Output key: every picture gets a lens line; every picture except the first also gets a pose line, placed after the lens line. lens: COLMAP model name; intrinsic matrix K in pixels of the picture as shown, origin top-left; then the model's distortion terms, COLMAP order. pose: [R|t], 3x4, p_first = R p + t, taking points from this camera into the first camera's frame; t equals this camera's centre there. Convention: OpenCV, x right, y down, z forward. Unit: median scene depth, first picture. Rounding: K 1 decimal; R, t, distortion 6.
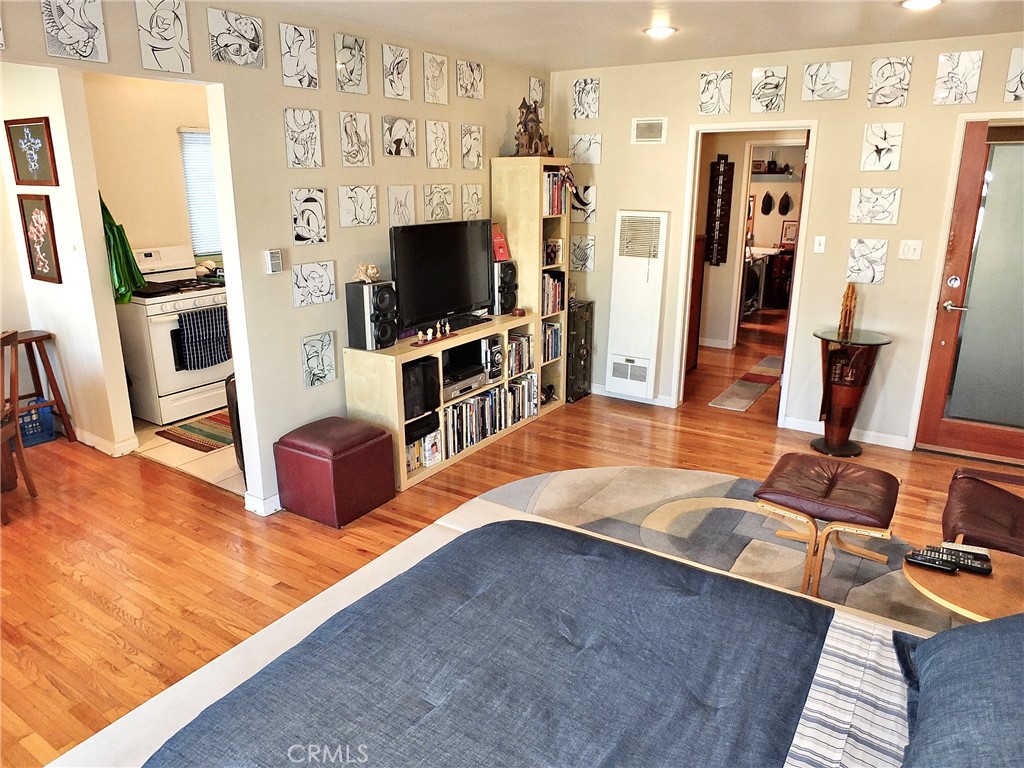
lens RADIAL K [[695.6, 0, 535.8], [0, 695.6, 381.1], [0, 0, 1]] dist [-0.037720, 0.016464]
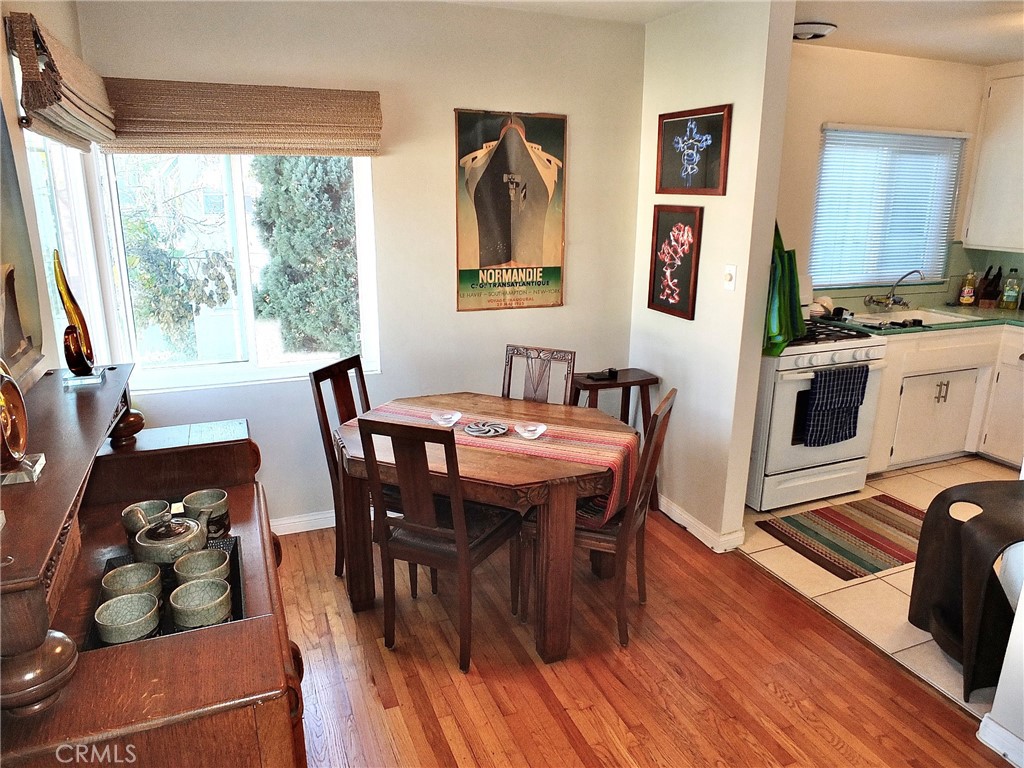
lens RADIAL K [[695.6, 0, 518.9], [0, 695.6, 382.6], [0, 0, 1]] dist [-0.037720, 0.016464]
pose [[0.822336, 0.149305, -0.549064, -0.407218], [-0.160146, 0.986683, 0.028454, -0.062116], [0.546001, 0.064532, 0.835296, 0.235154]]
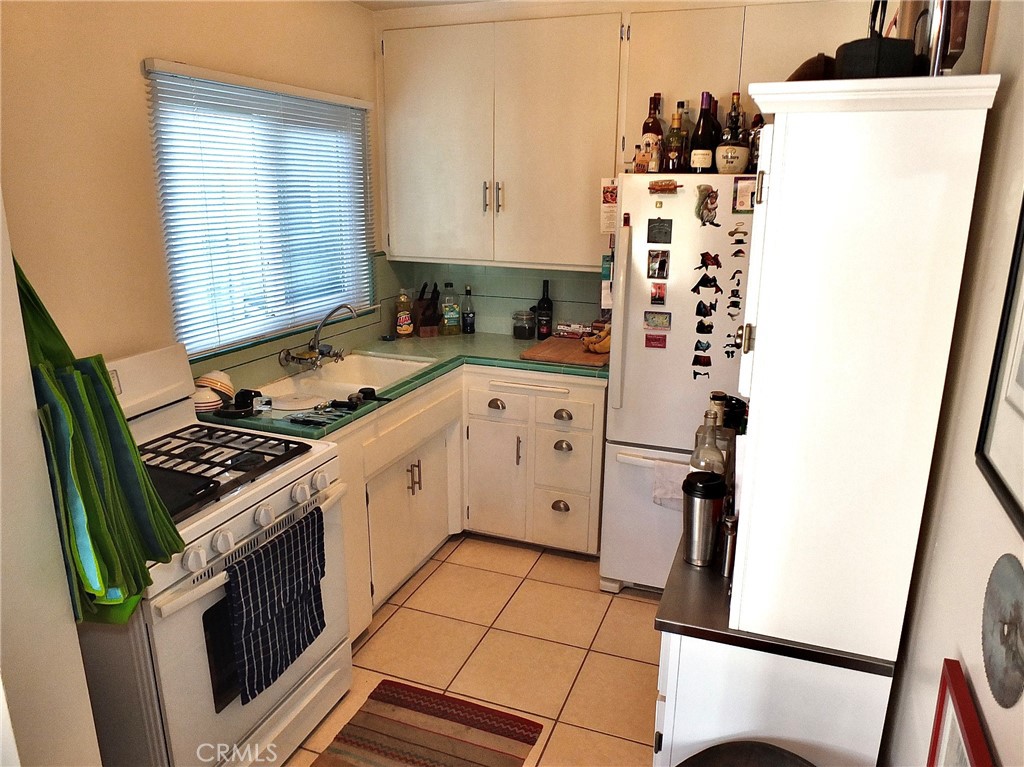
lens RADIAL K [[695.6, 0, 513.2], [0, 695.6, 385.0], [0, 0, 1]] dist [-0.037720, 0.016464]
pose [[0.977614, -0.052404, 0.203778, -0.485086], [0.053026, 0.998590, 0.002409, -0.201914], [-0.203617, 0.008450, 0.979014, 0.685253]]
